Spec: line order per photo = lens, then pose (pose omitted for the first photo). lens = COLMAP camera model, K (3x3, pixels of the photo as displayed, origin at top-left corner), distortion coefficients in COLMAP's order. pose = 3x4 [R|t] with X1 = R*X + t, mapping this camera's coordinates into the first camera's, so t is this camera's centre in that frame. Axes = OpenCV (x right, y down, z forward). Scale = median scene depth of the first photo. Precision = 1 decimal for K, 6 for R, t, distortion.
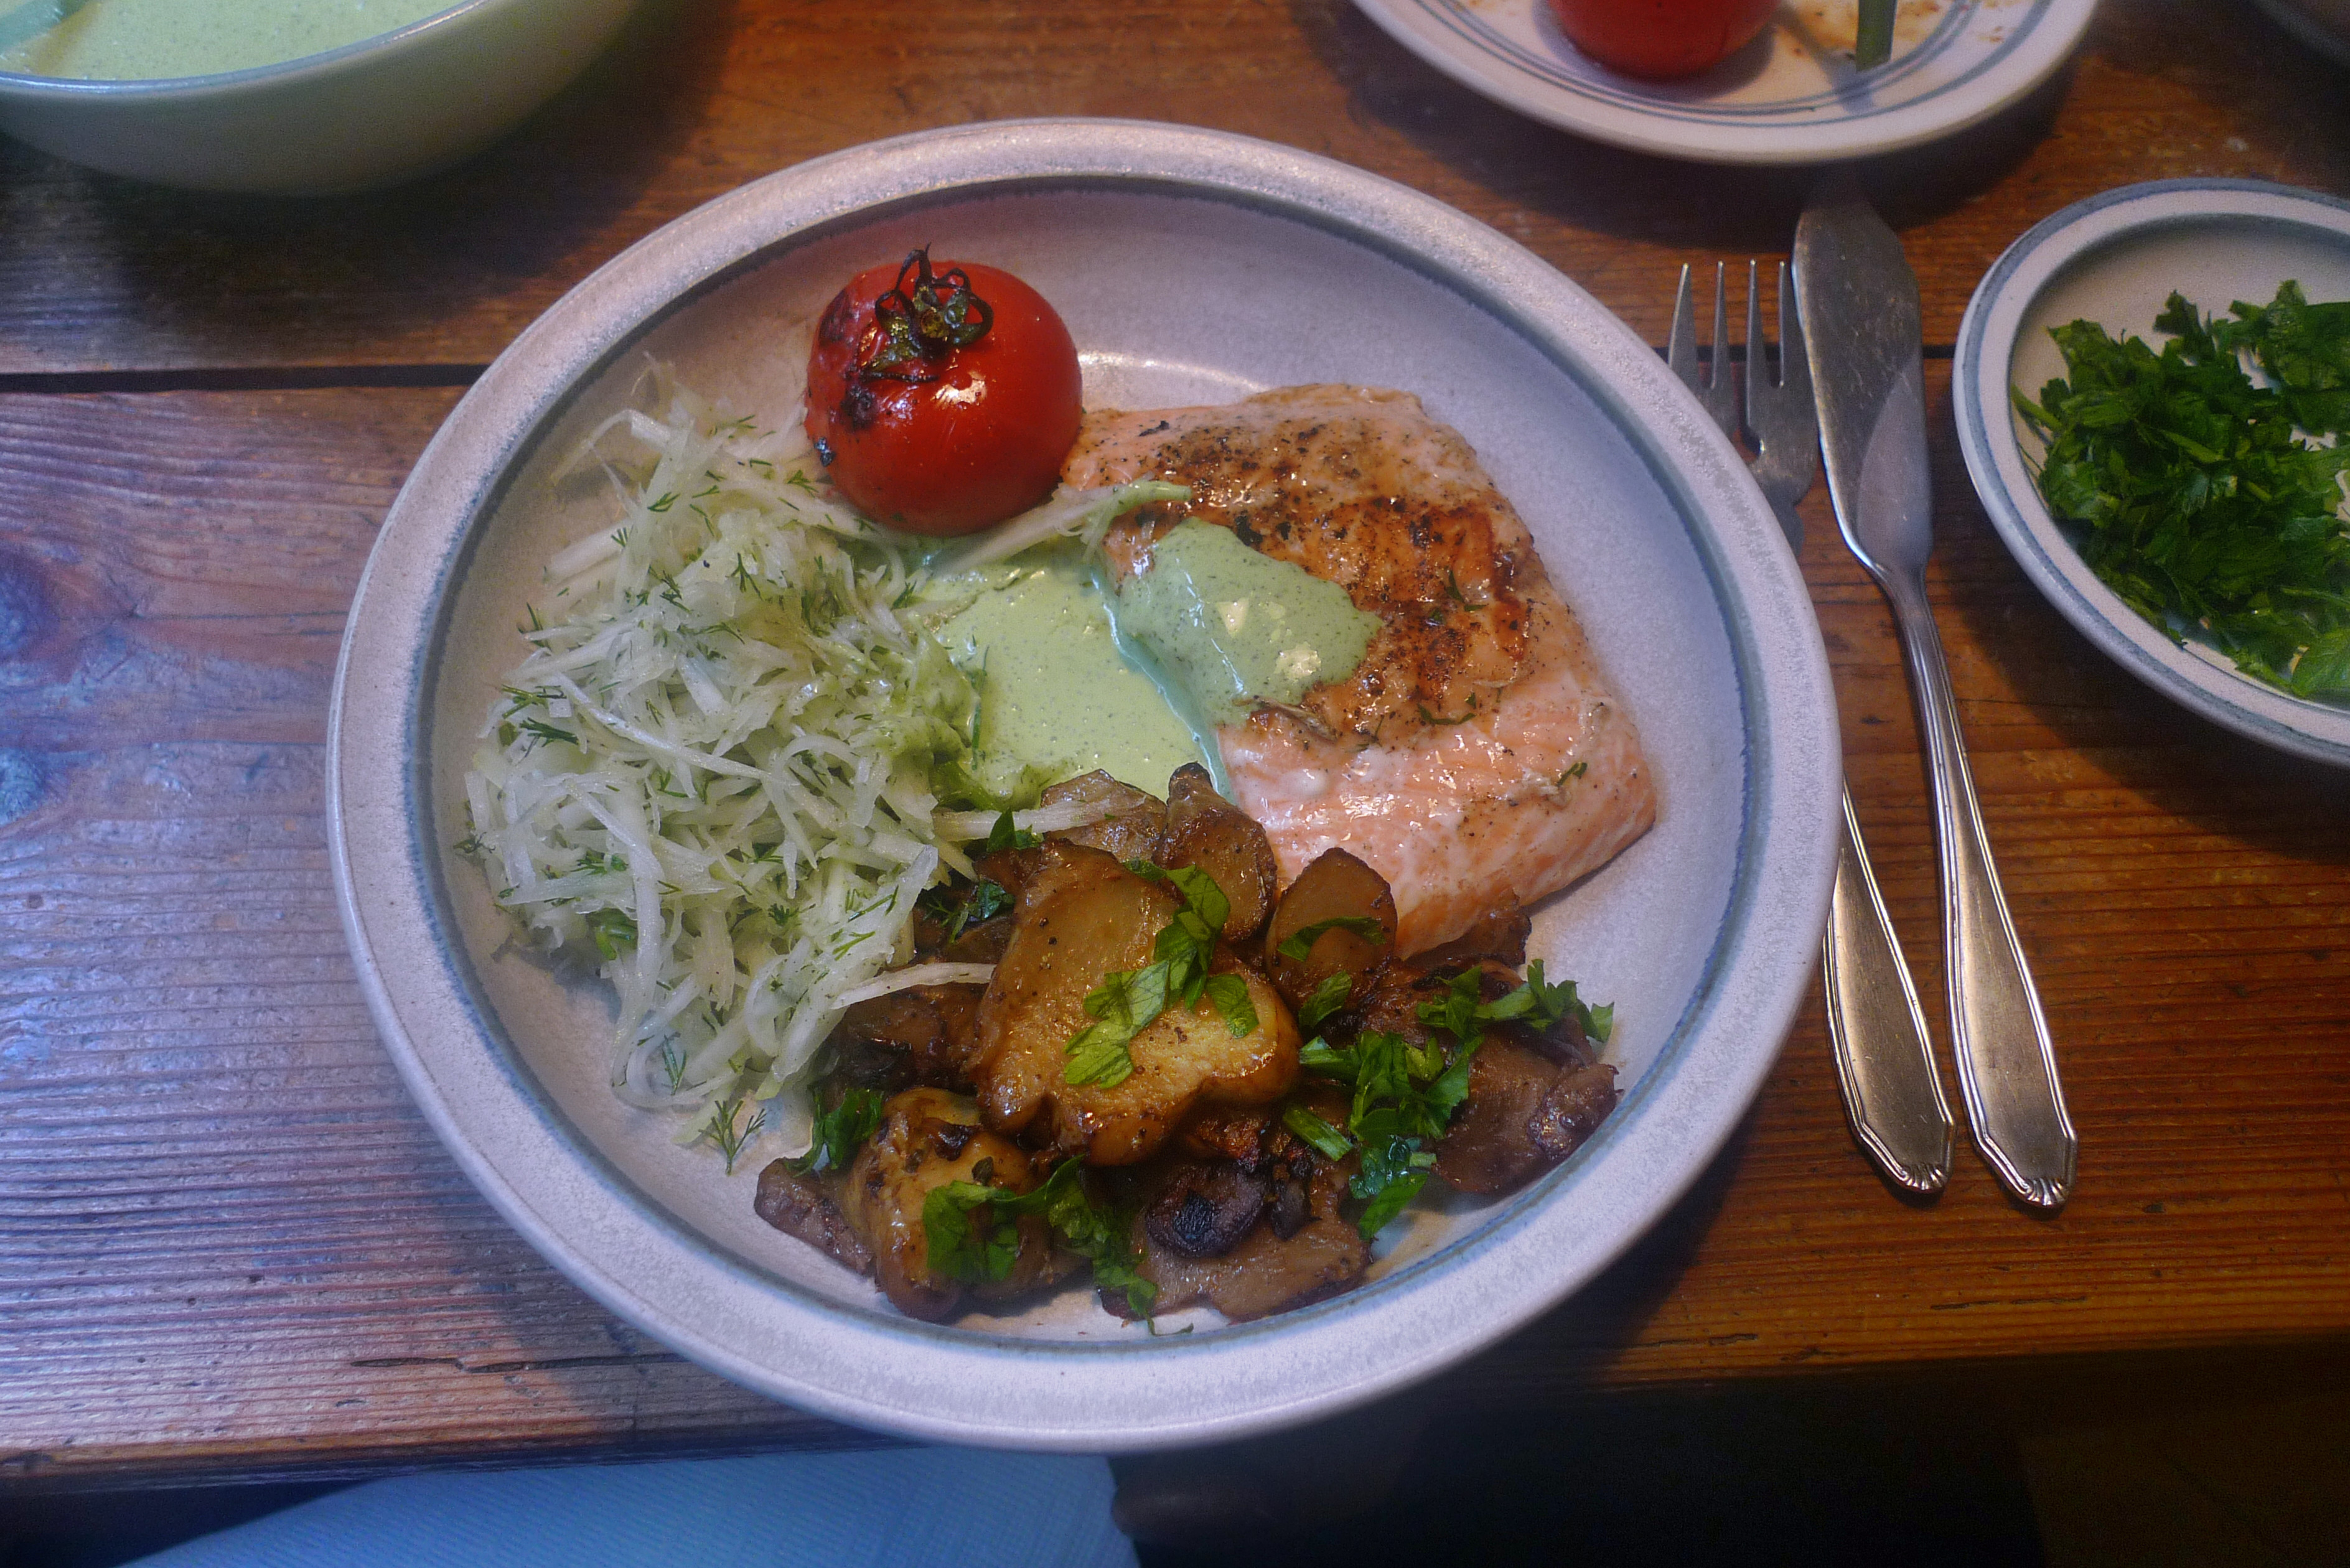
lens RADIAL K [[1599.1, 0, 1222.5], [0, 1599.1, 786.6], [0, 0, 1]] dist [-0.010831, -0.004628]
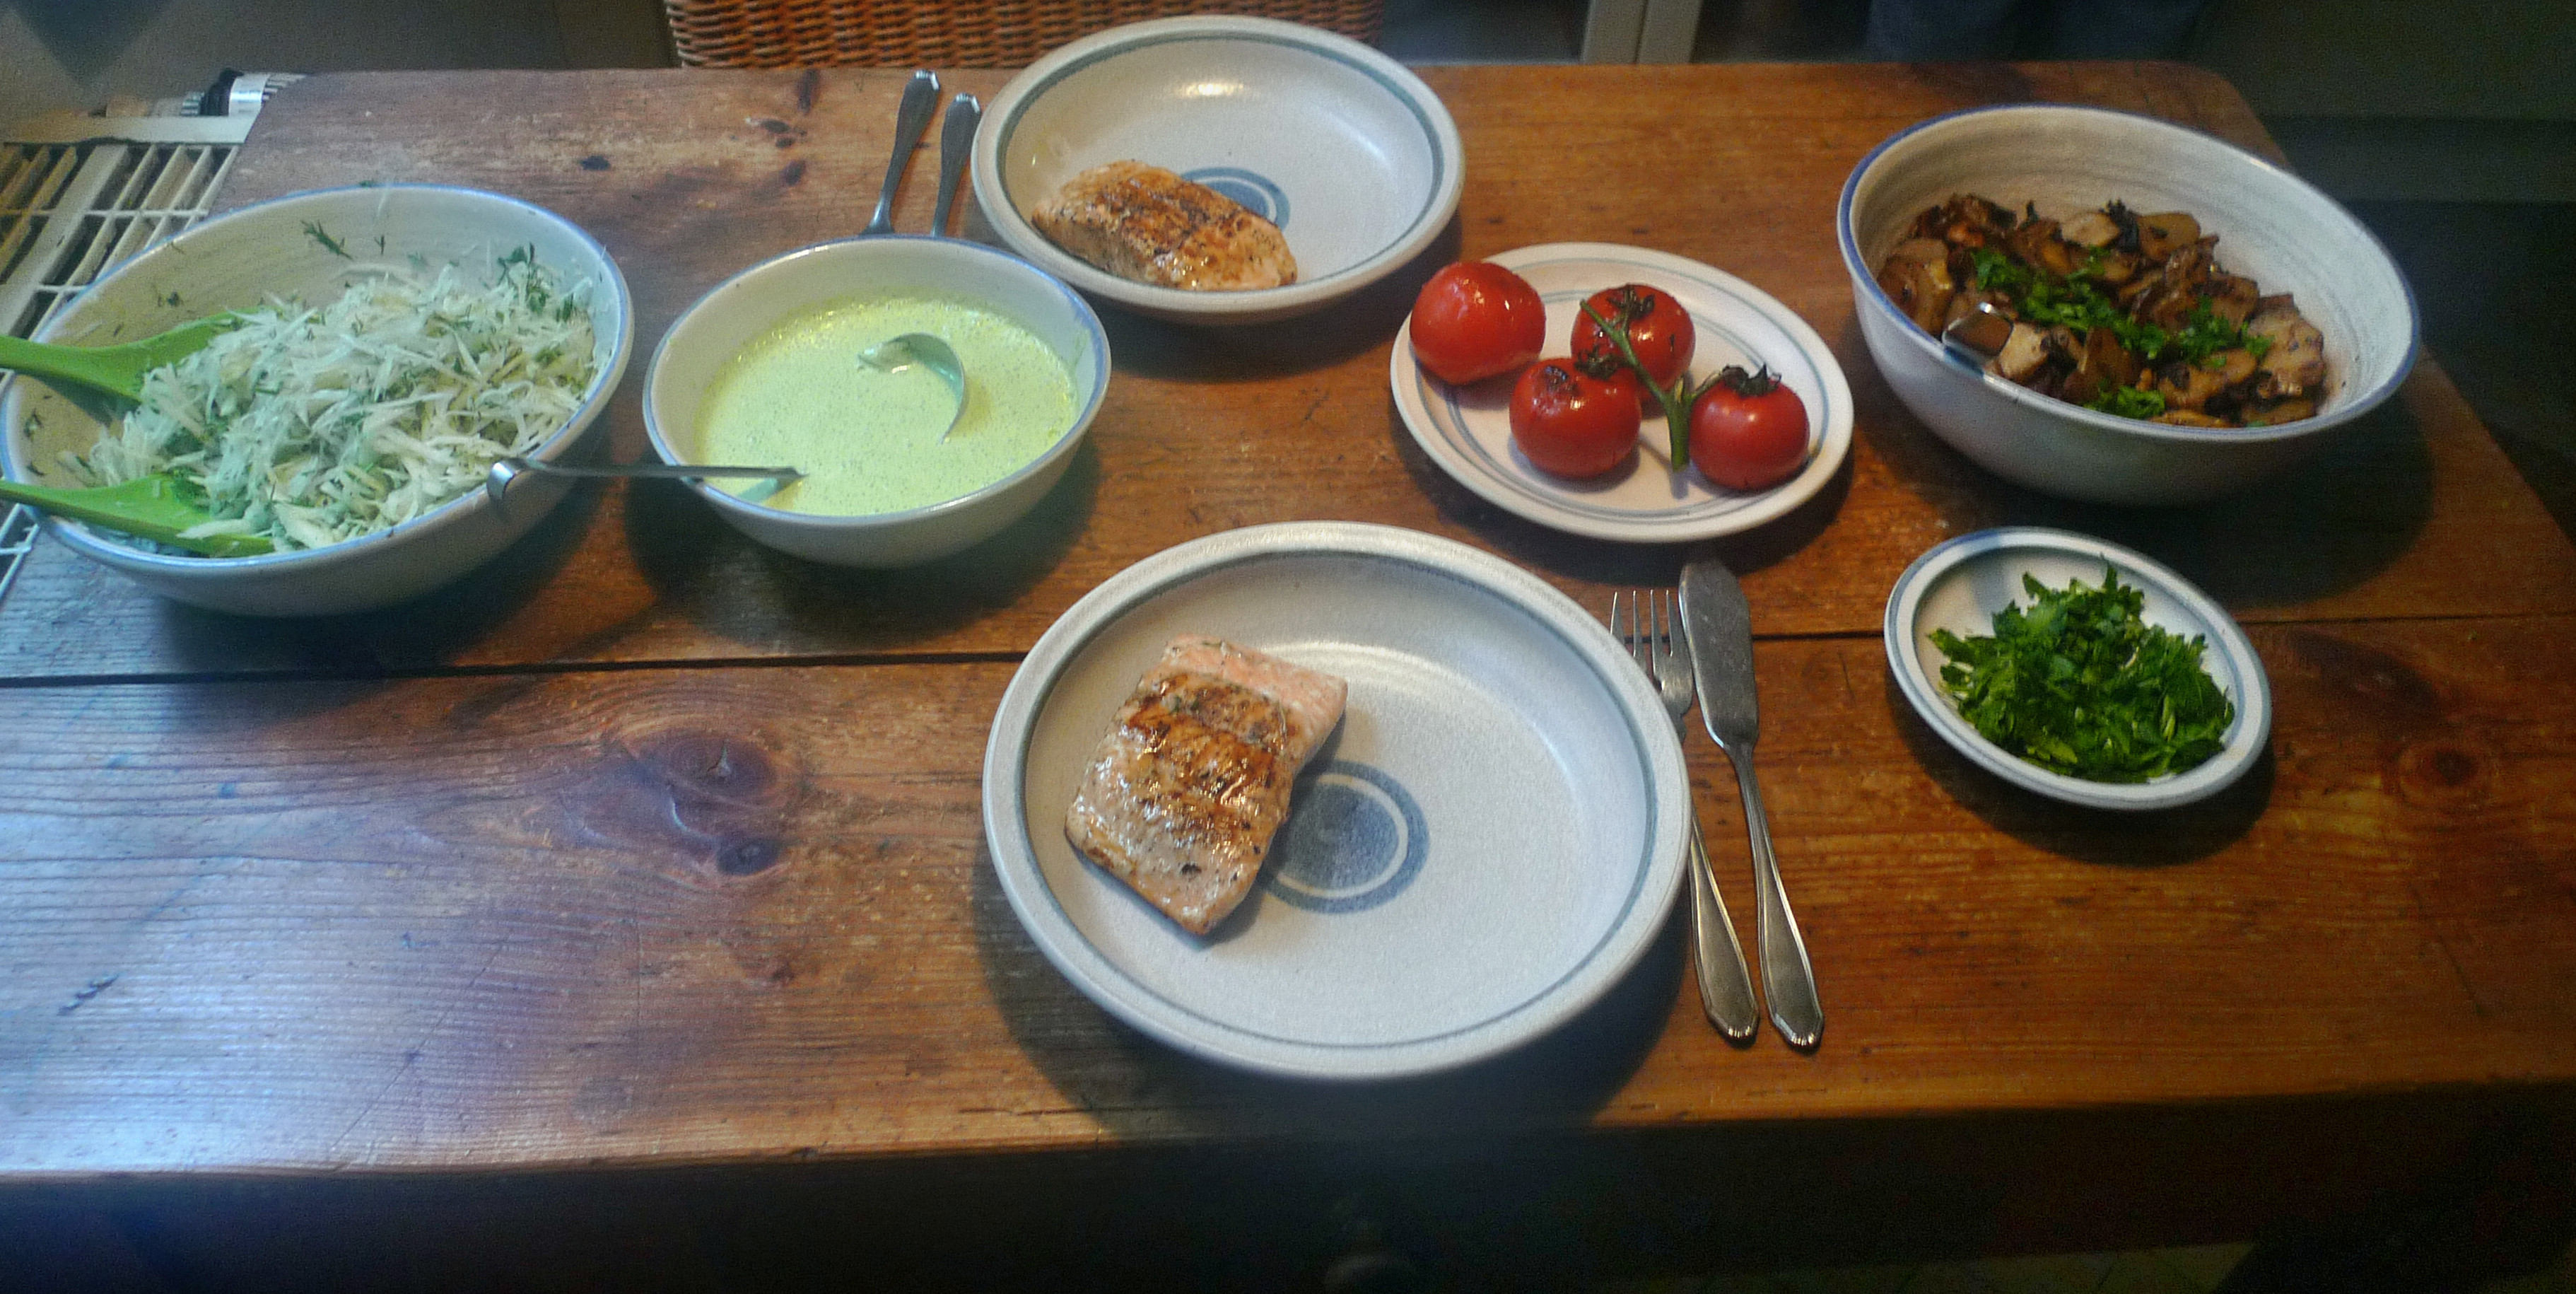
lens RADIAL K [[1823.4, 0, 1288.0], [0, 1823.4, 647.0], [0, 0, 1]] dist [0.001587, 0.000152]
pose [[0.999462, -0.013485, -0.029899, -0.034768], [0.004056, 0.955393, -0.295311, 0.365552], [0.032547, 0.295031, 0.954933, -1.045822]]
